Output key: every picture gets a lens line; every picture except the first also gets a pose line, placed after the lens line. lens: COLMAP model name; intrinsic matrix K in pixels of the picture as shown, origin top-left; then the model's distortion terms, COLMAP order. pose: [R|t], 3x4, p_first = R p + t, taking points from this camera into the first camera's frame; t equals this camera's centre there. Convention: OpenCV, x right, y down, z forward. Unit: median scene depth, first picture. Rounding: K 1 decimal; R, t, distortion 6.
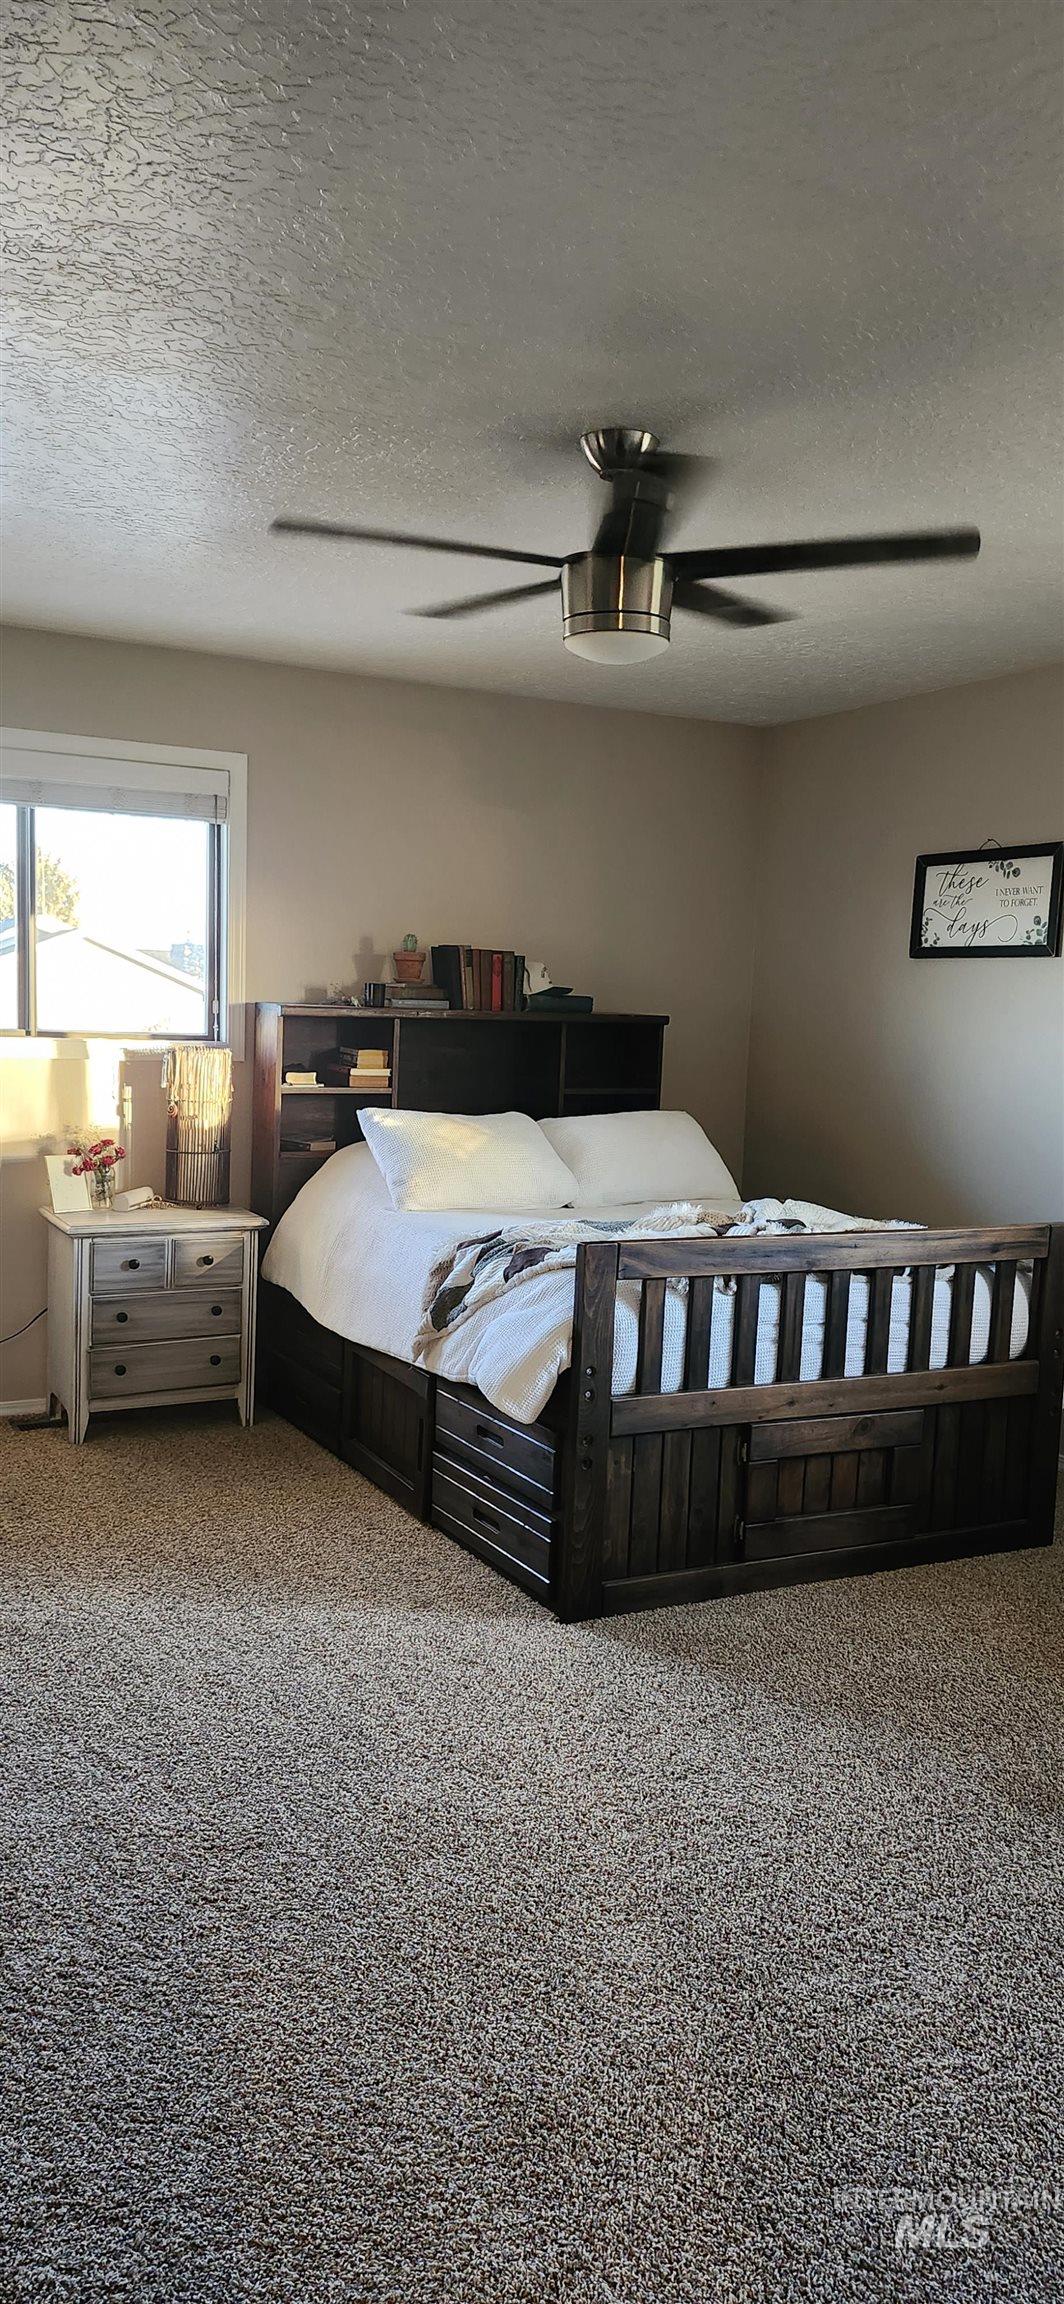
lens RADIAL K [[1597.8, 0, 529.2], [0, 1597.8, 1156.5], [0, 0, 1]] dist [0.026249, -0.018181]
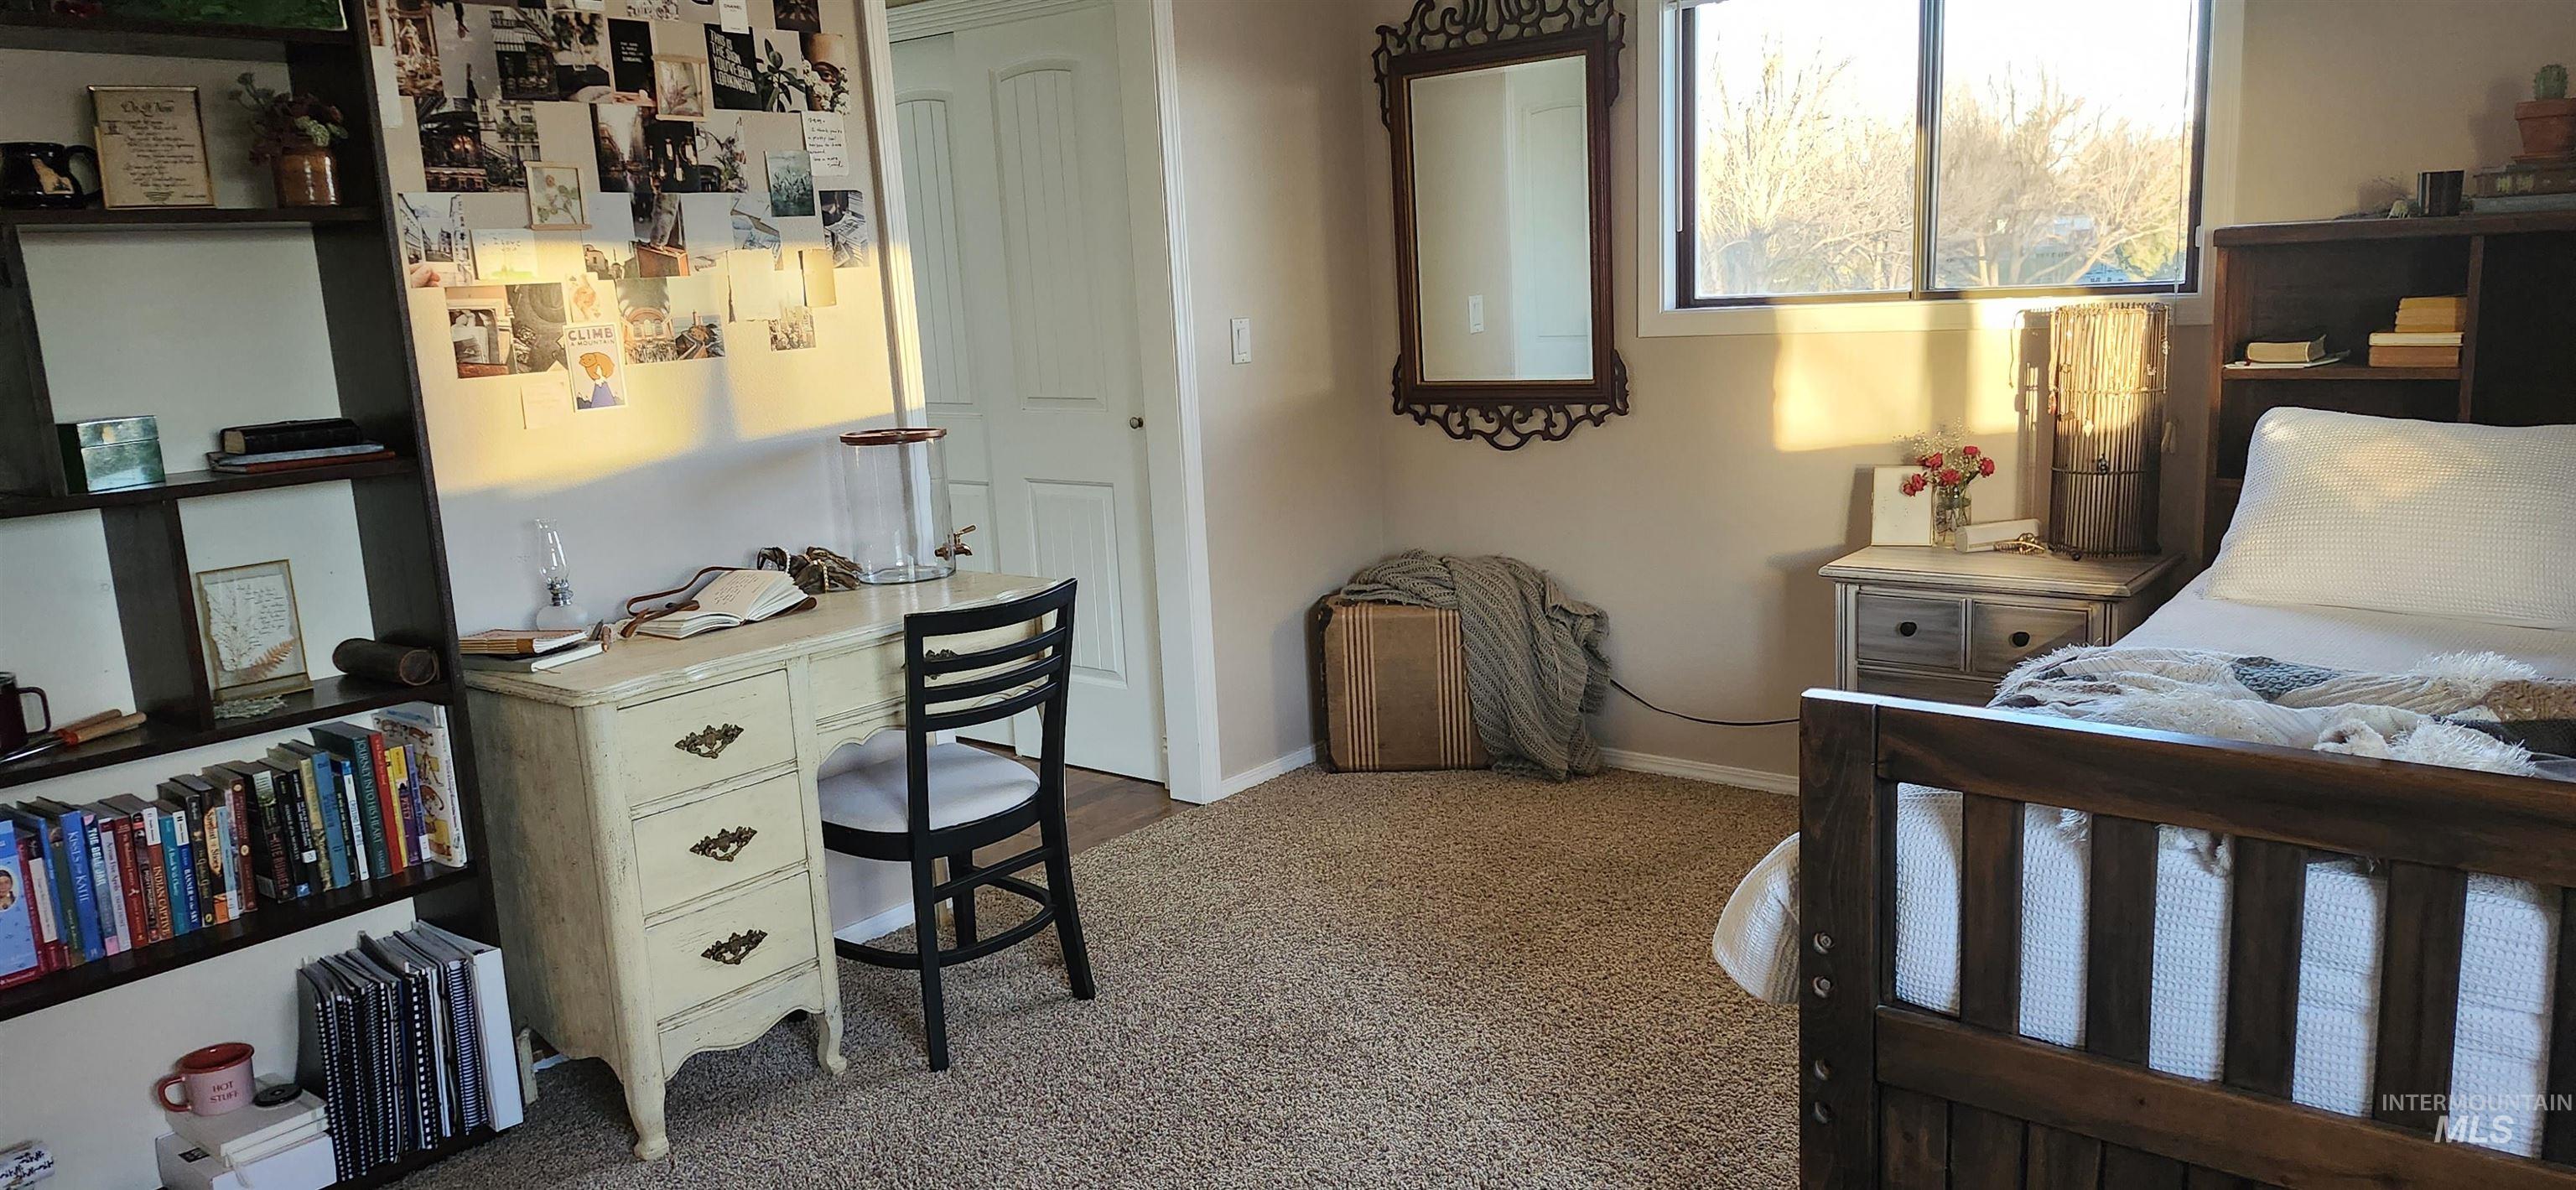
lens RADIAL K [[1786.5, 0, 1287.6], [0, 1786.5, 593.5], [0, 0, 1]] dist [0.026249, -0.018181]
pose [[0.394501, 0.114744, -0.911703, 0.328448], [-0.030685, 0.993265, 0.111731, -0.024379], [0.918383, -0.016102, 0.395365, 0.419054]]
